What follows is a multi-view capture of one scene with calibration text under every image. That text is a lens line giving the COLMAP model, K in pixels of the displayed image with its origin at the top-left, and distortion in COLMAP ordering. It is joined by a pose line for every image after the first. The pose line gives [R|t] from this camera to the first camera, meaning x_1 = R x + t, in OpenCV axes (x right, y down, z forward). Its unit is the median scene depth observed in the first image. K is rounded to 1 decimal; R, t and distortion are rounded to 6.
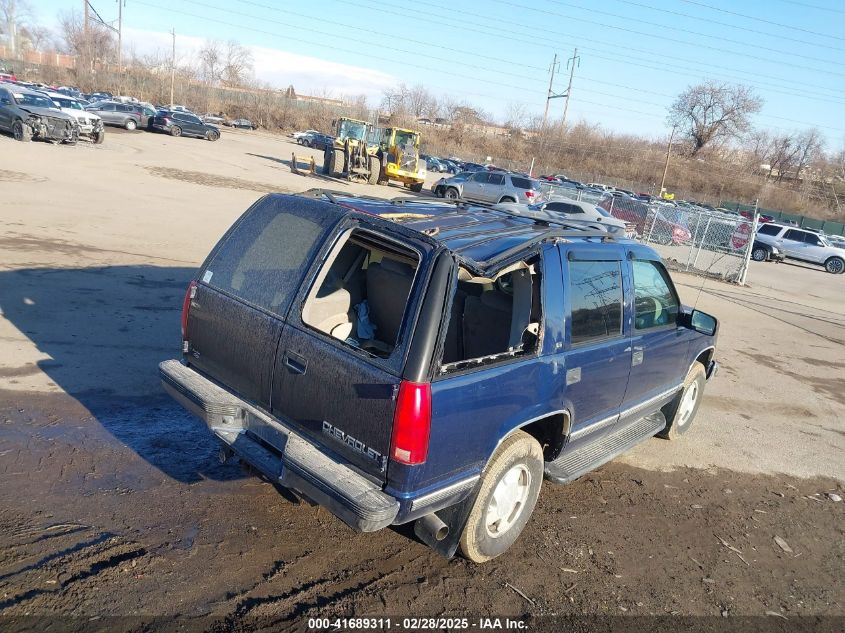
lens RADIAL K [[672.8, 0, 425.2], [0, 672.8, 316.3], [0, 0, 1]] dist [0.040809, -0.066521]
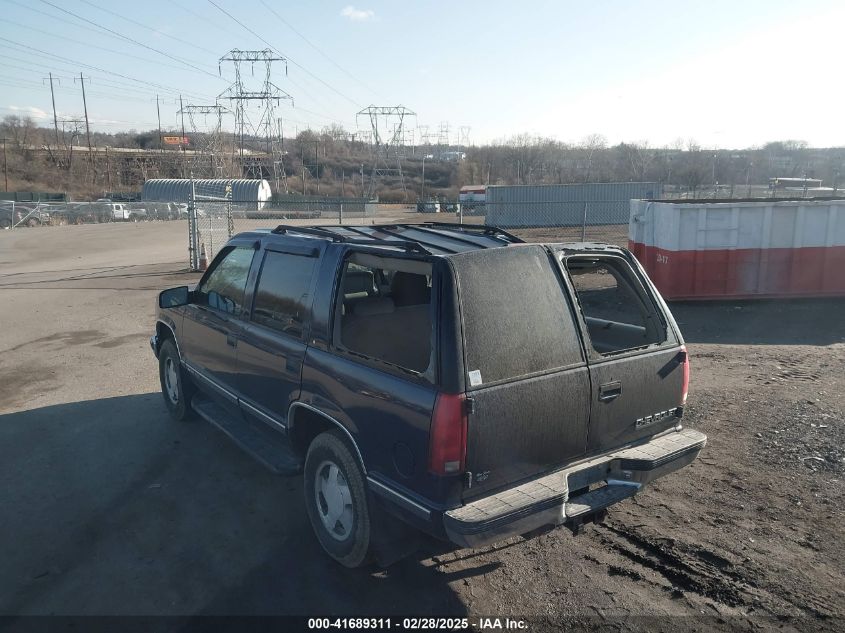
lens RADIAL K [[672.8, 0, 425.2], [0, 672.8, 316.3], [0, 0, 1]] dist [0.040809, -0.066521]
pose [[0.203738, -0.354929, 0.912423, -1.157453], [0.247261, 0.920412, 0.302825, -0.423612], [-0.947287, 0.163910, 0.275283, 0.958786]]
